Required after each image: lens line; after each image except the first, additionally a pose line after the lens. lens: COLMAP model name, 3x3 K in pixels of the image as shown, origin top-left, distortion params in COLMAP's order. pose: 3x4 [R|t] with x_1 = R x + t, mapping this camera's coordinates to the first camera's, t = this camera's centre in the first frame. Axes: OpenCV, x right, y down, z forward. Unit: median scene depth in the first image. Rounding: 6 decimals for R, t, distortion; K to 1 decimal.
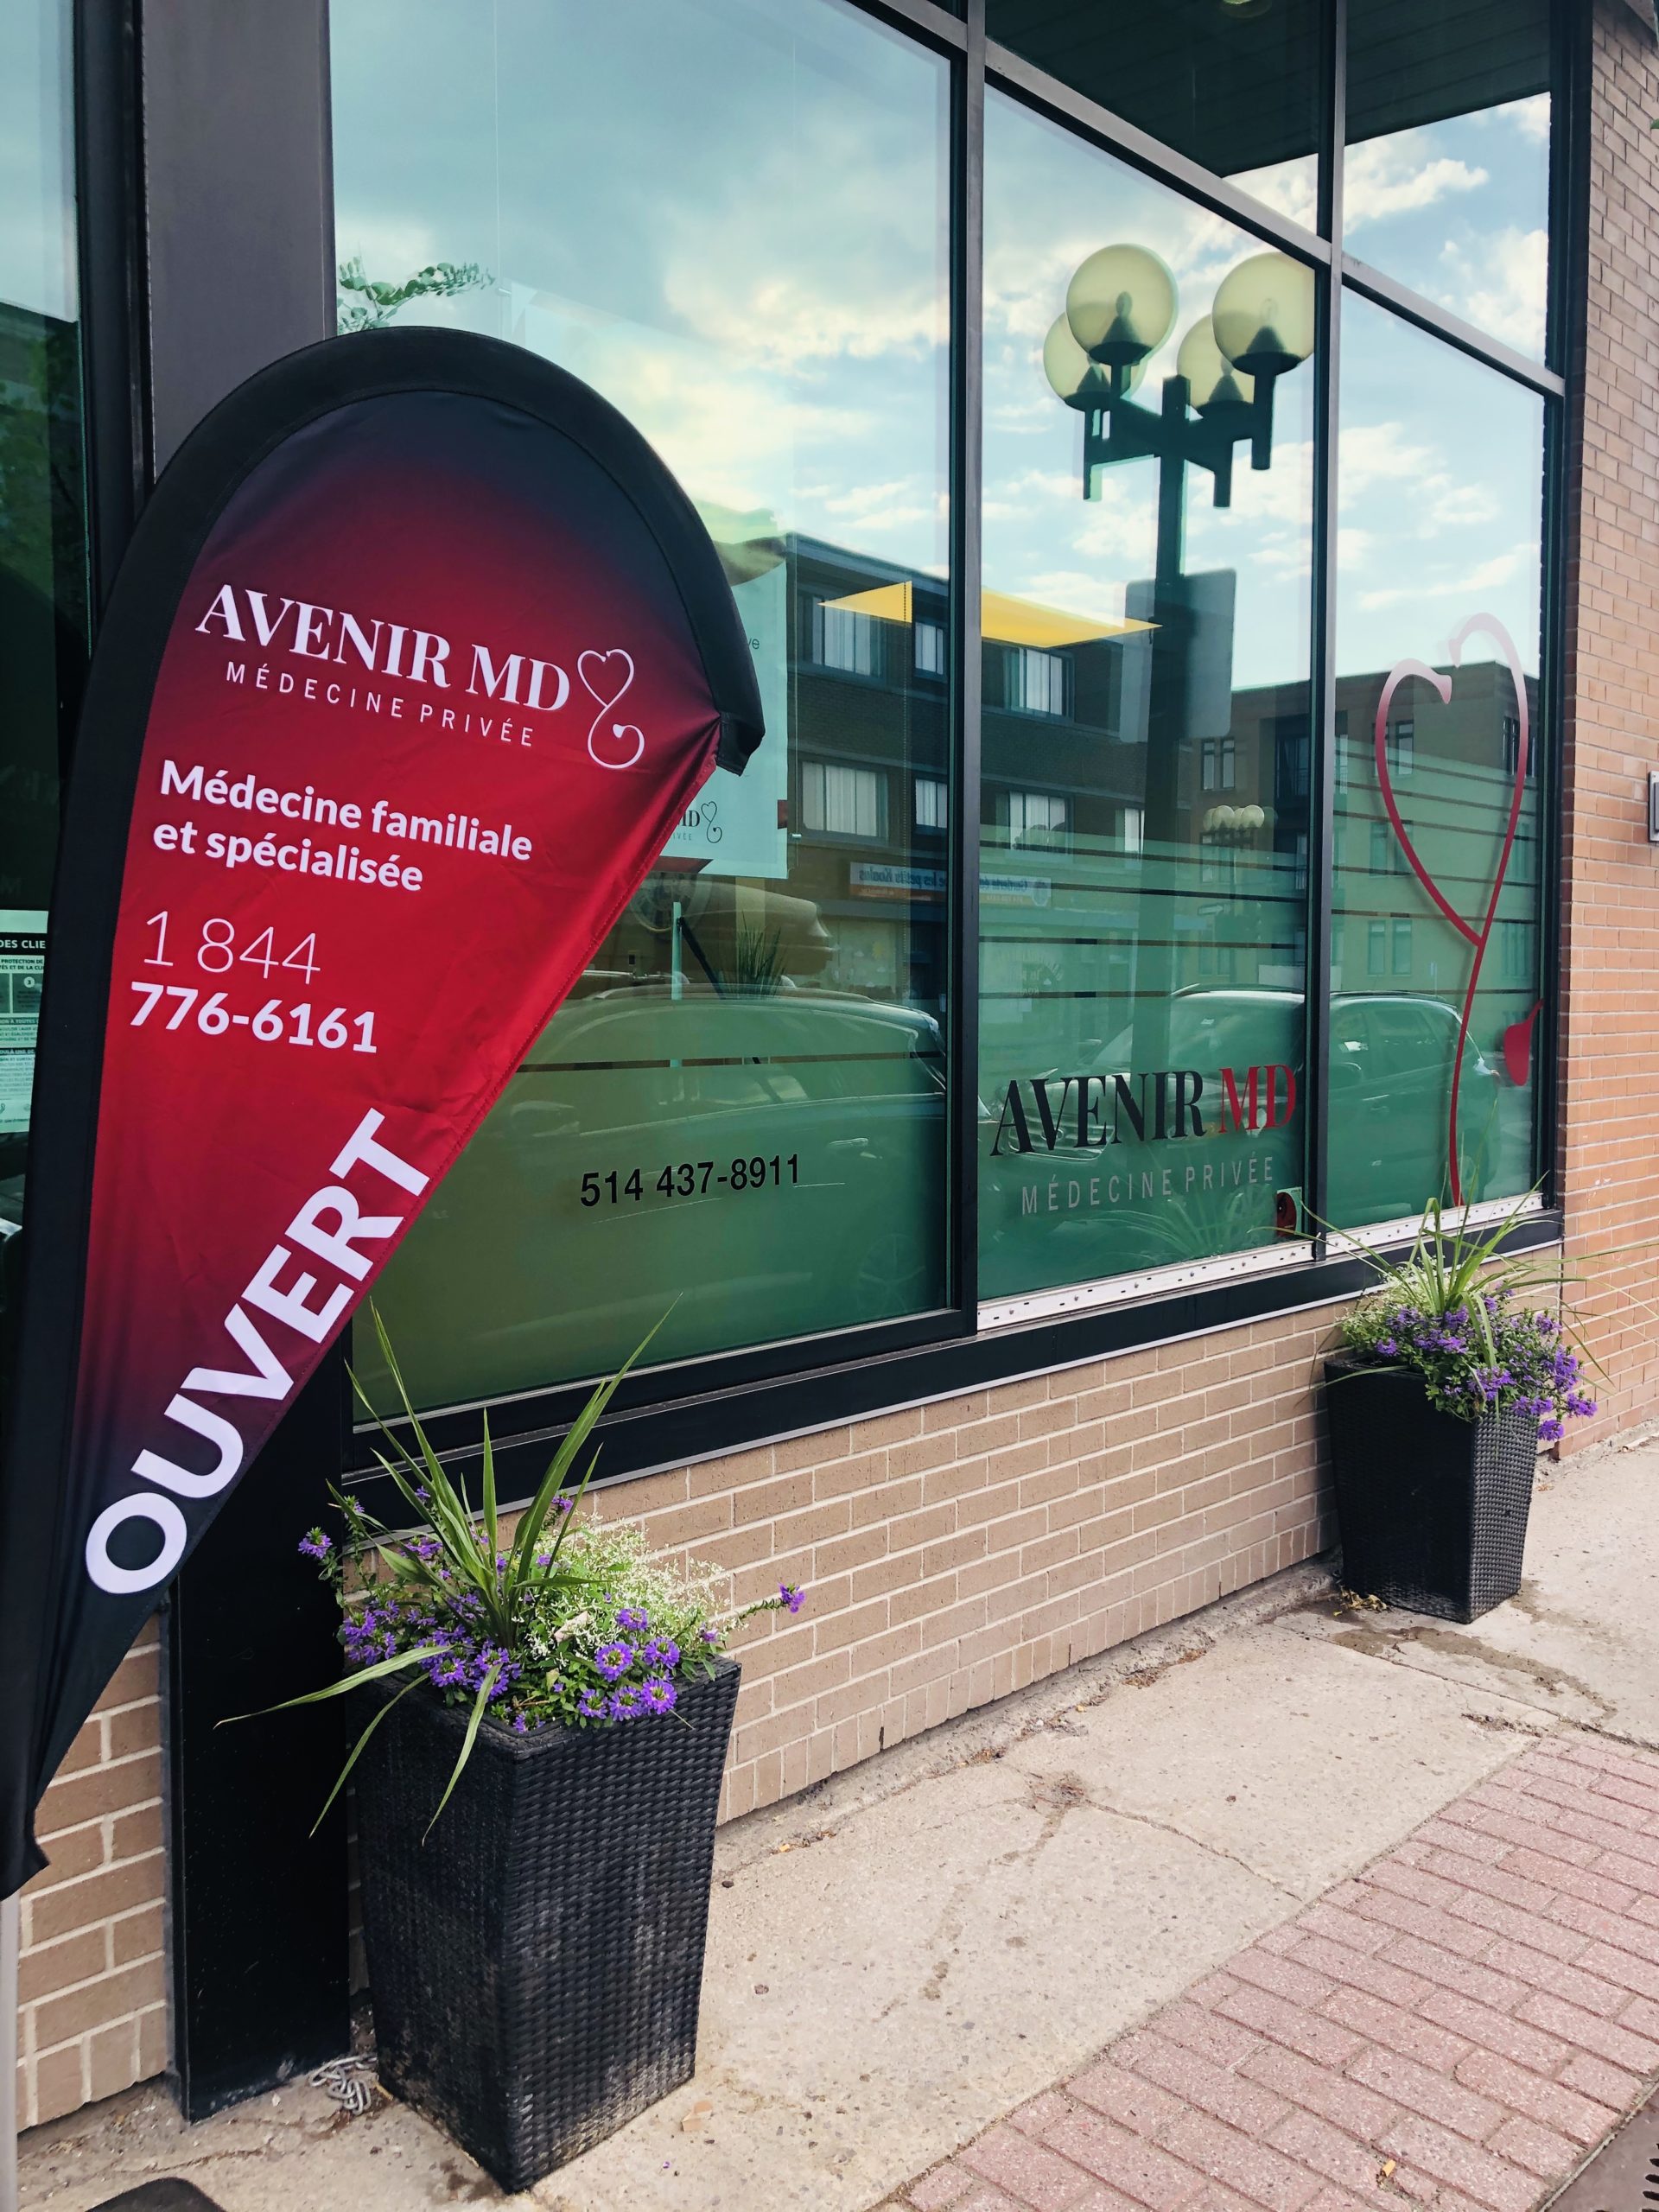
lens RADIAL K [[1817.1, 0, 826.7], [0, 1817.1, 1102.9], [0, 0, 1]] dist [0.027747, -0.014602]
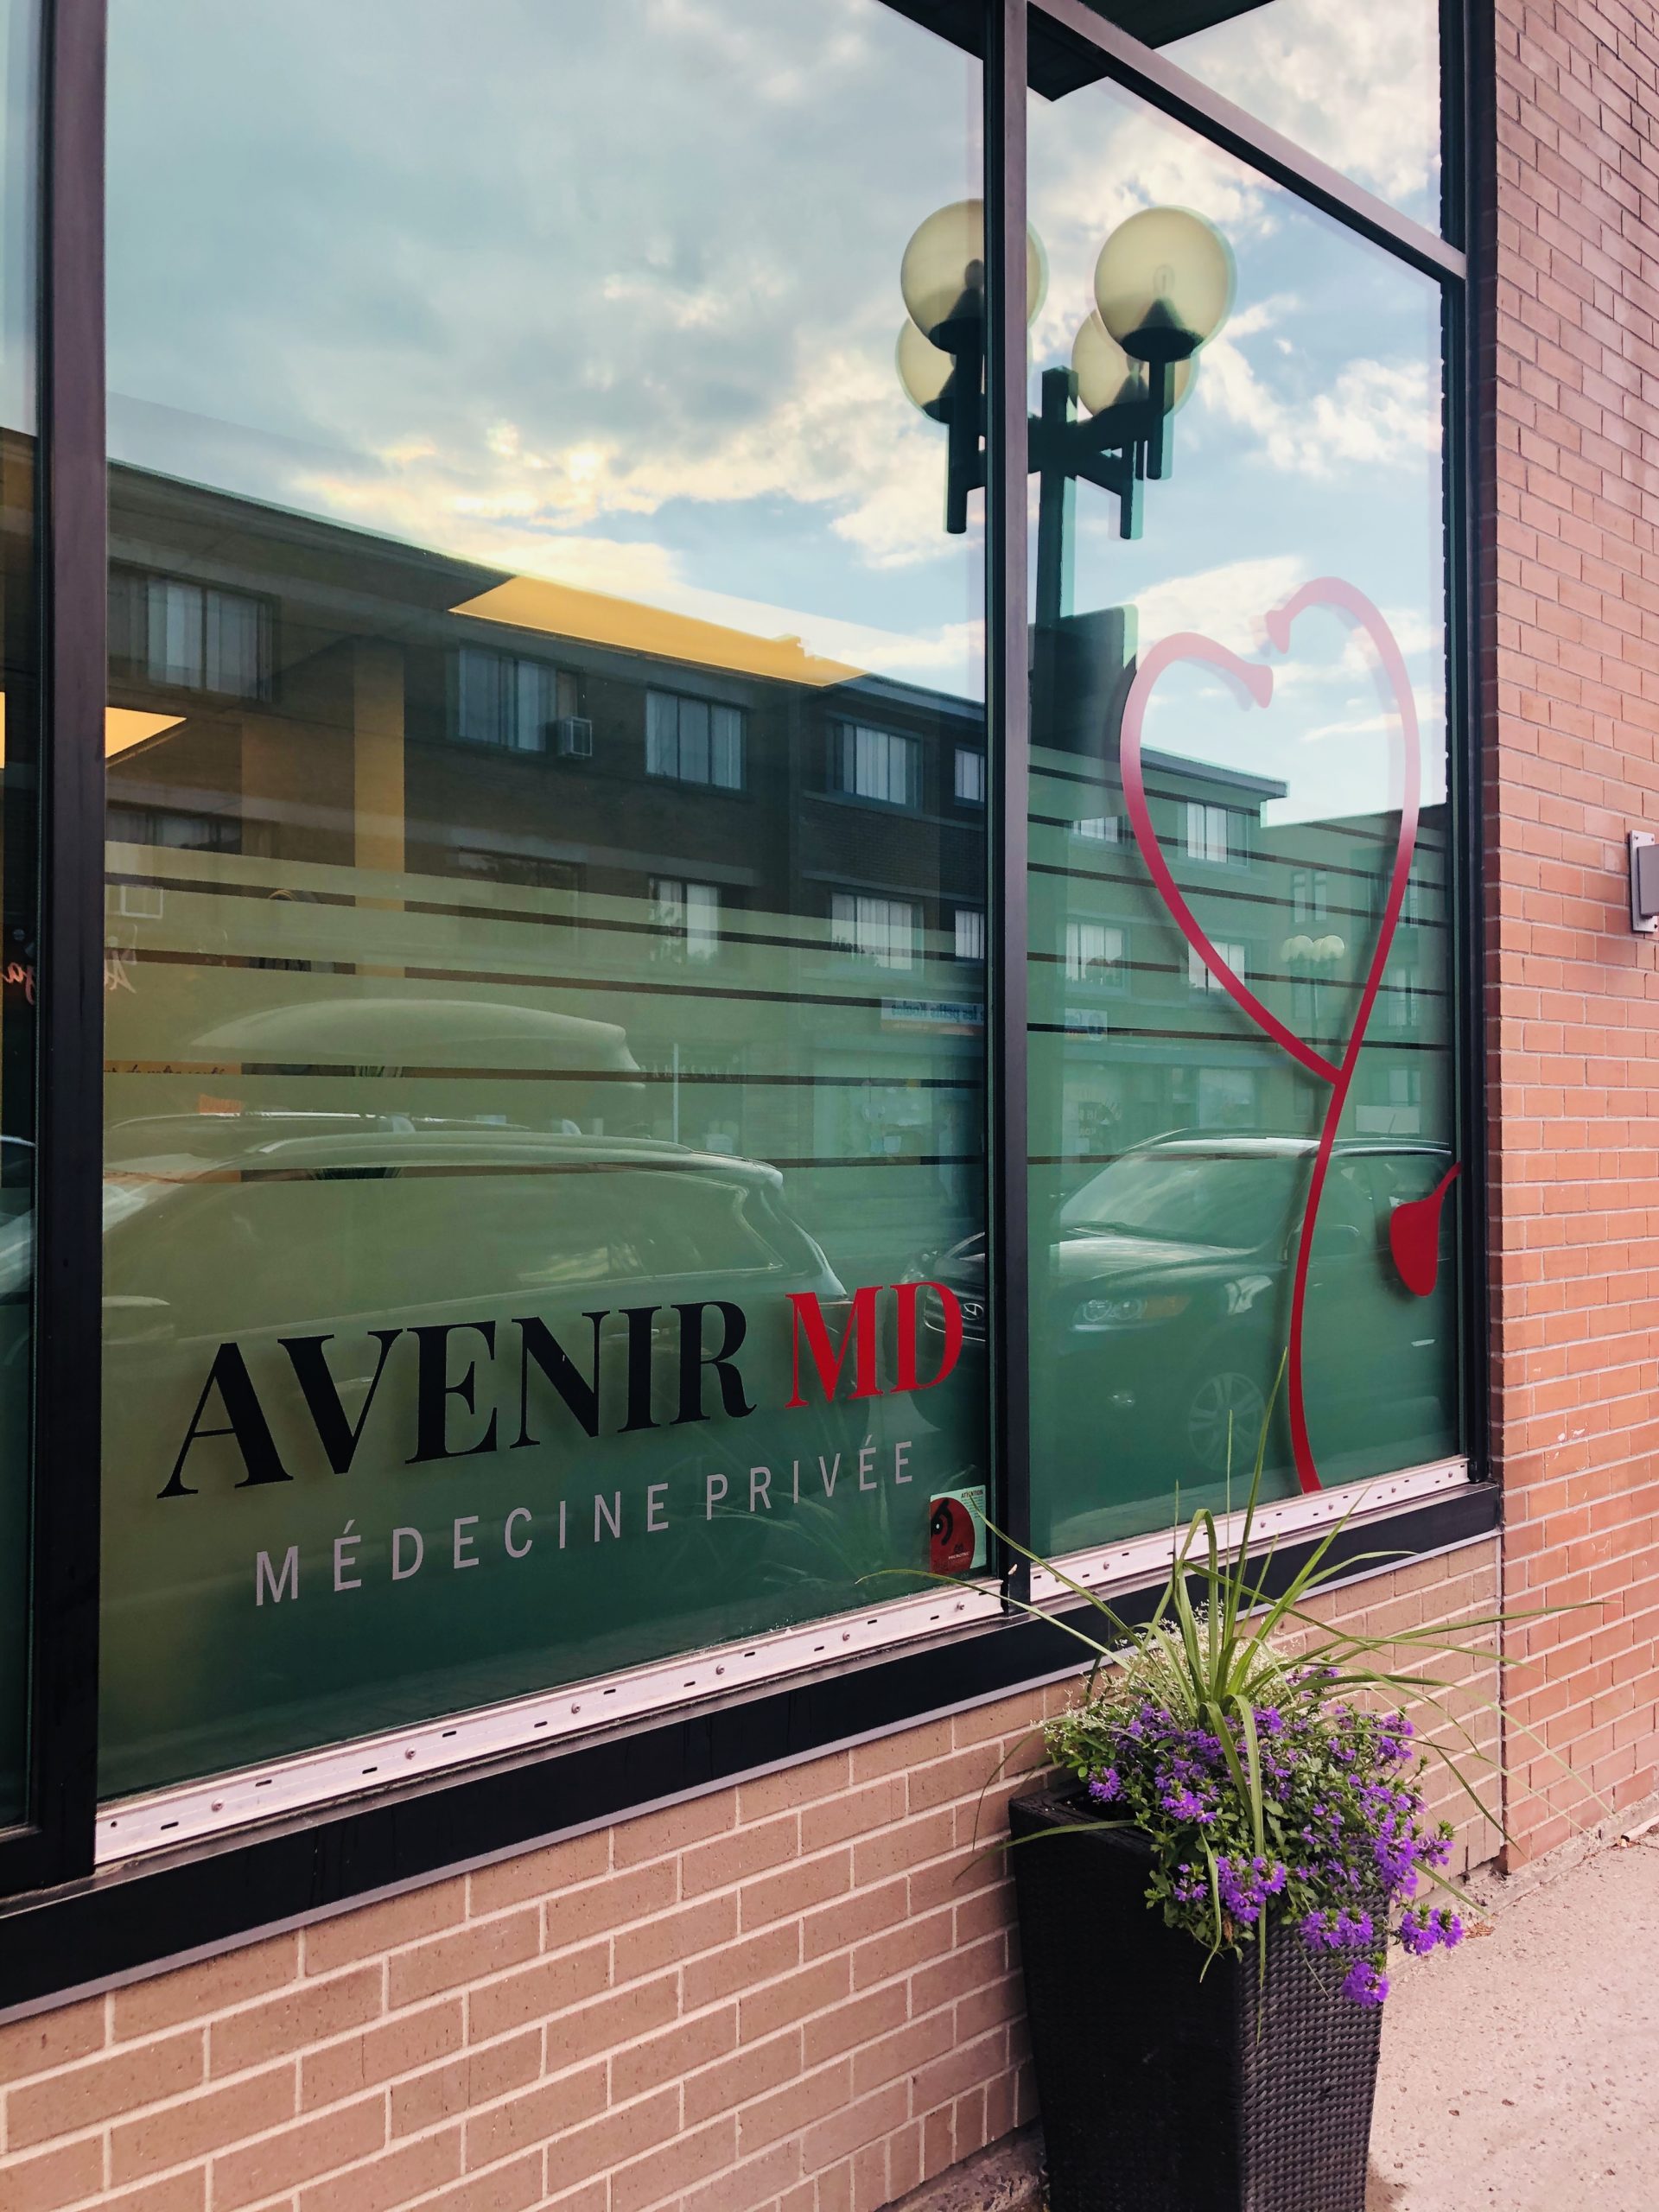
lens RADIAL K [[1817.1, 0, 832.2], [0, 1817.1, 1111.9], [0, 0, 1]] dist [0.027747, -0.014602]
pose [[0.998412, -0.003372, -0.056229, 0.203405], [-0.000672, 0.997422, -0.071756, -0.027720], [0.056326, 0.071680, 0.995836, 0.327939]]
